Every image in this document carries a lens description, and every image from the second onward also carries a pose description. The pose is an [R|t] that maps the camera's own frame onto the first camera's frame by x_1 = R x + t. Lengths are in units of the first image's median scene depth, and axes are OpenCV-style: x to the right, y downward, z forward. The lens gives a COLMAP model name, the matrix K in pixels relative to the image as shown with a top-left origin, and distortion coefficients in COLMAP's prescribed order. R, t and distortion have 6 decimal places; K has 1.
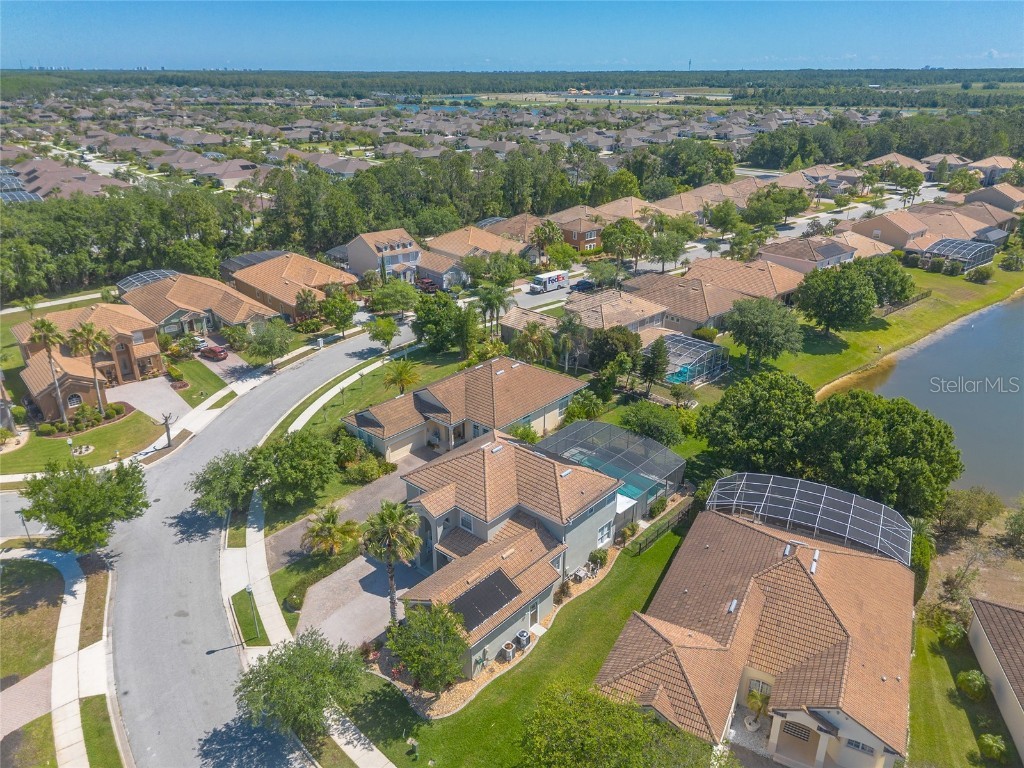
lens RADIAL K [[723.6, 0, 508.9], [0, 723.6, 383.7], [0, 0, 1]] dist [0.079443, -0.085326]
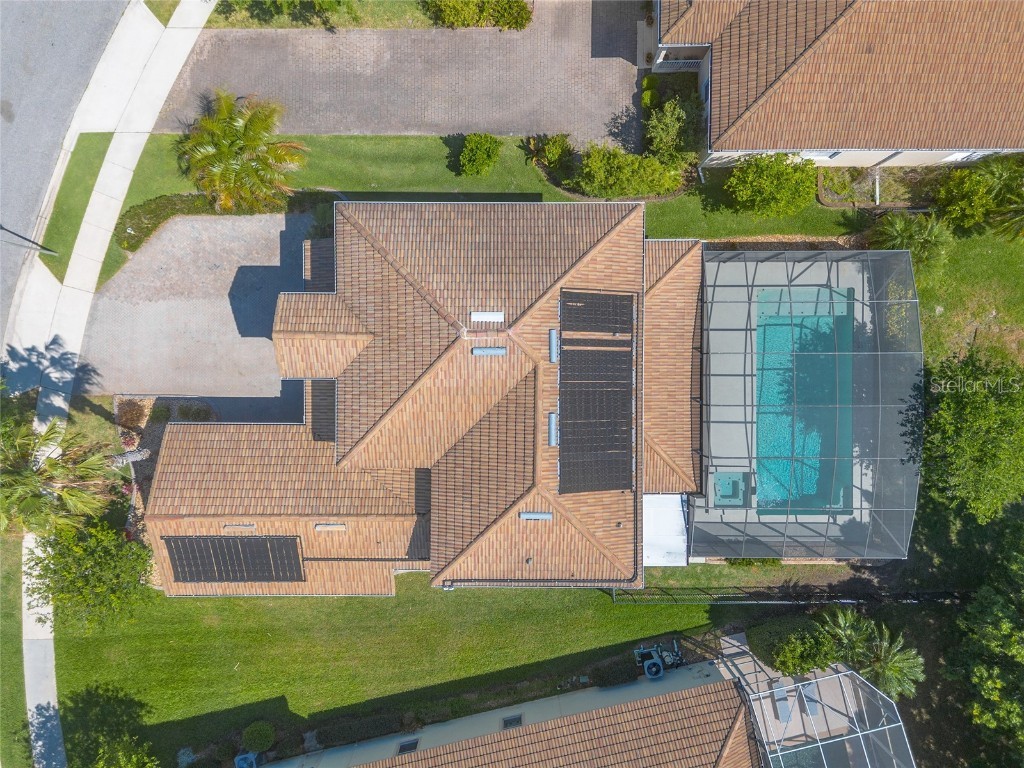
lens RADIAL K [[724.4, 0, 516.8], [0, 724.4, 384.0], [0, 0, 1]] dist [0.067129, -0.059726]
pose [[0.659588, 0.751580, 0.008435, 0.004060], [-0.299169, 0.252223, 0.920262, -0.236413], [0.689523, -0.609517, 0.391212, 0.655456]]
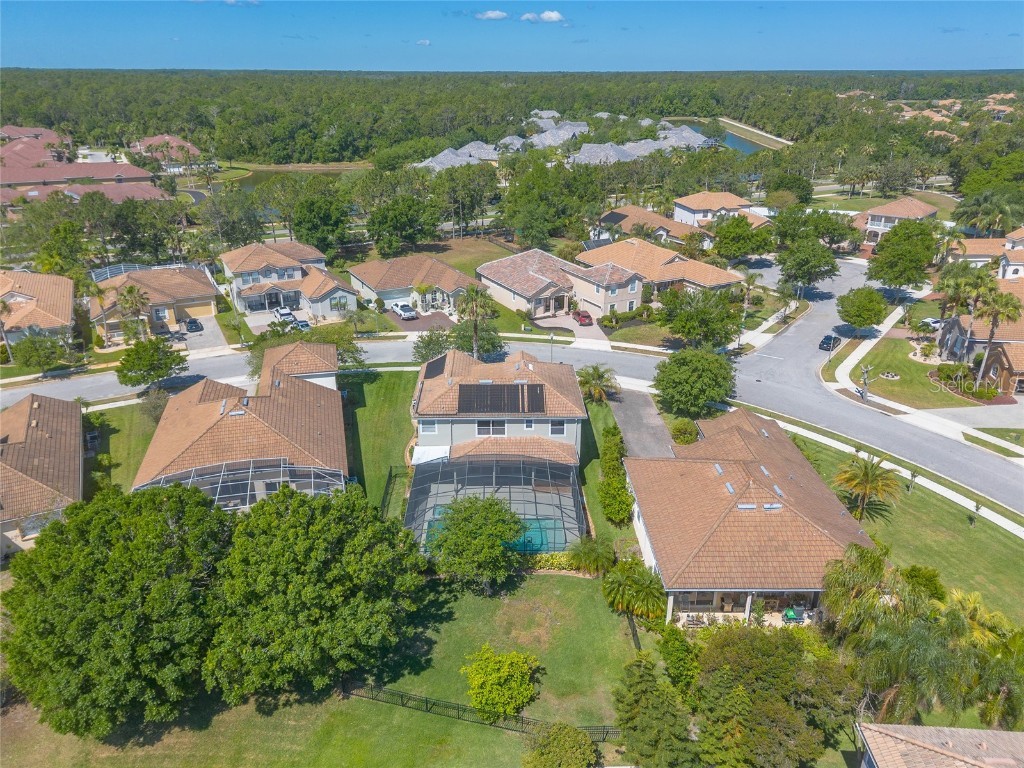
lens RADIAL K [[723.6, 0, 508.9], [0, 723.6, 383.7], [0, 0, 1]] dist [0.079443, -0.085326]
pose [[-0.739924, 0.264034, -0.618706, 0.523748], [-0.263835, 0.732149, 0.627972, -0.443327], [0.618792, 0.627888, -0.472073, 1.193024]]
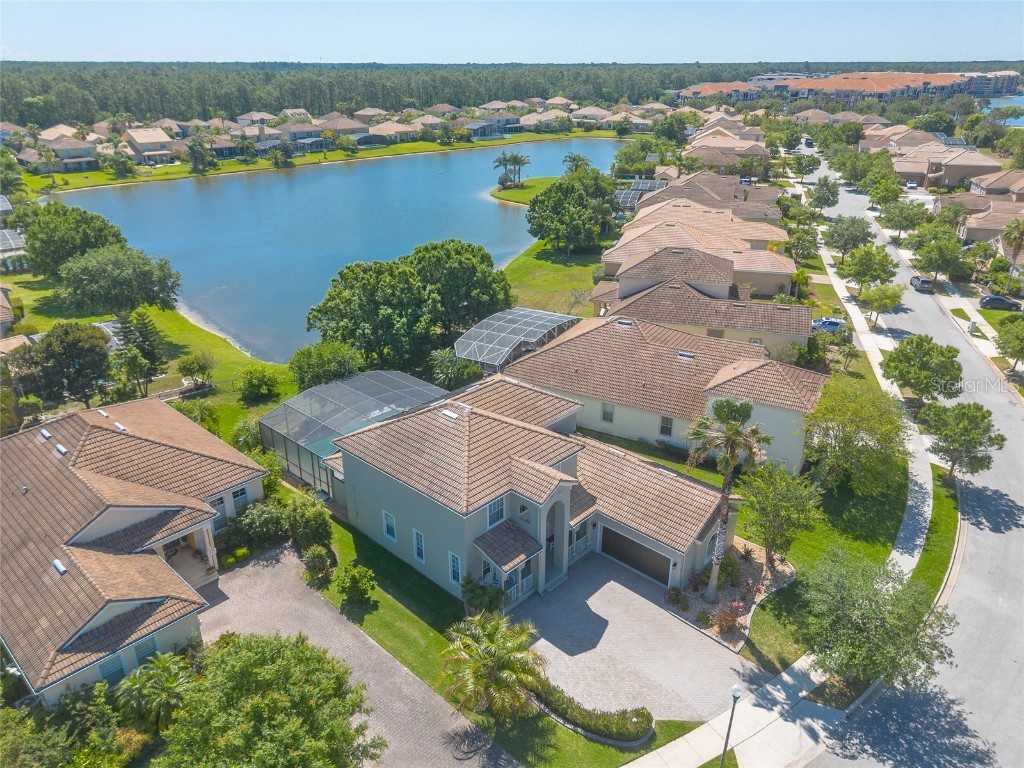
lens RADIAL K [[719.9, 0, 512.0], [0, 719.9, 384.0], [0, 0, 1]] dist [0.076674, -0.070364]
pose [[0.035422, -0.399960, 0.915848, -0.521806], [0.392755, 0.848257, 0.355252, -0.130263], [-0.918961, 0.347120, 0.187133, 0.641058]]
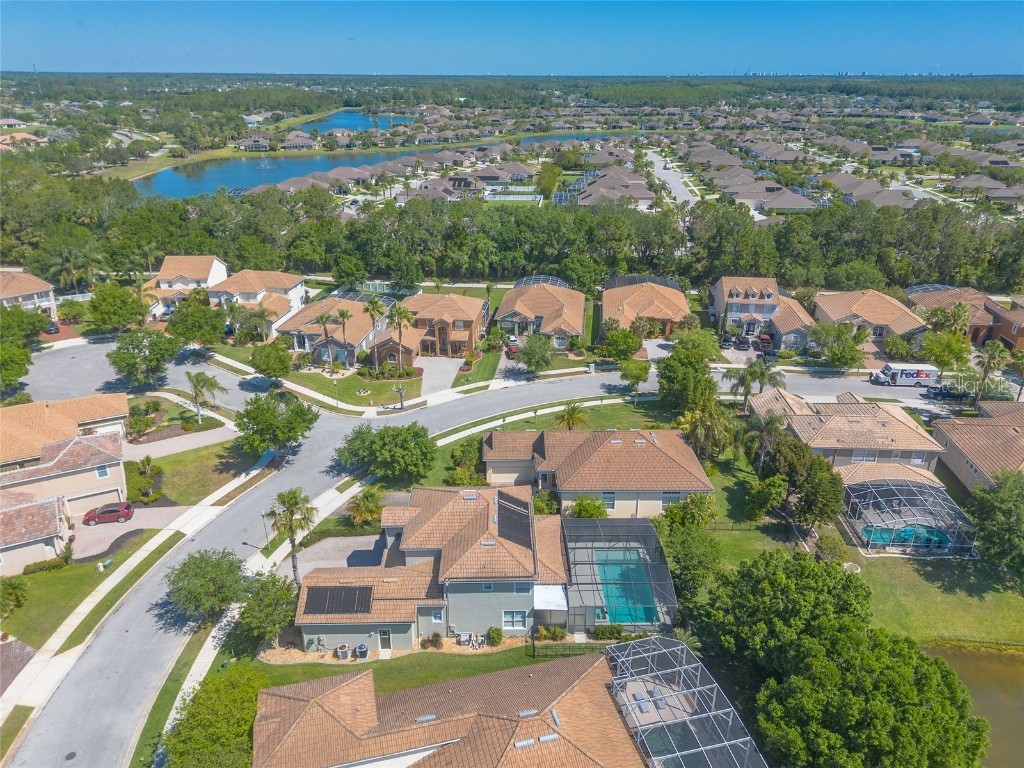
lens RADIAL K [[723.6, 0, 508.9], [0, 723.6, 383.7], [0, 0, 1]] dist [0.079443, -0.085326]
pose [[0.677442, 0.287890, -0.676898, 0.560639], [-0.291708, 0.949920, 0.112066, -0.166777], [0.675262, 0.121538, 0.727496, 0.177025]]
